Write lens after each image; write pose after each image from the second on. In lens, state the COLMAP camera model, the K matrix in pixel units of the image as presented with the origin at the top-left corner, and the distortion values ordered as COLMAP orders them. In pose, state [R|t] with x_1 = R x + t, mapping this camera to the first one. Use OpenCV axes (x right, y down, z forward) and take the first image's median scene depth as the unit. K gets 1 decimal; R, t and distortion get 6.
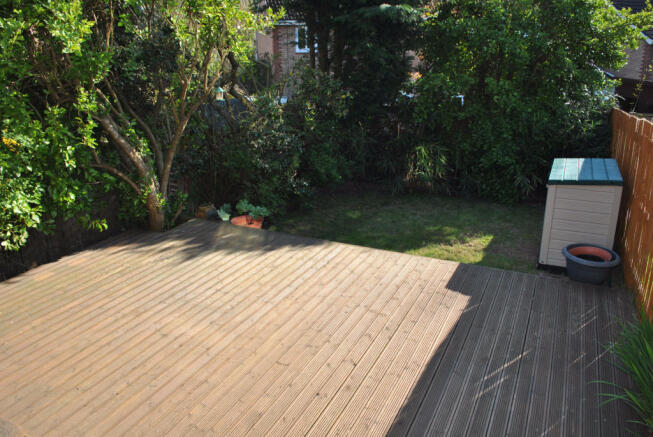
lens RADIAL K [[520.1, 0, 325.7], [0, 520.1, 220.0], [0, 0, 1]] dist [-0.055247, 0.003718]
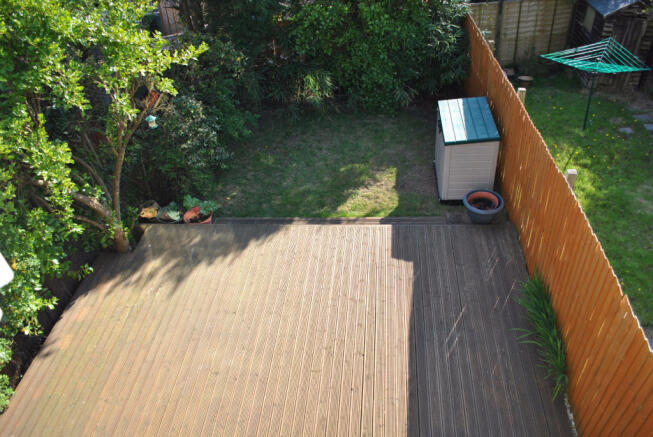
lens RADIAL K [[520.1, 0, 326.1], [0, 520.1, 217.8], [0, 0, 1]] dist [-0.055247, 0.003718]
pose [[0.937554, -0.260774, 0.230193, -0.186219], [0.174101, 0.924727, 0.338479, -0.400084], [-0.301132, -0.277266, 0.912383, -0.125253]]
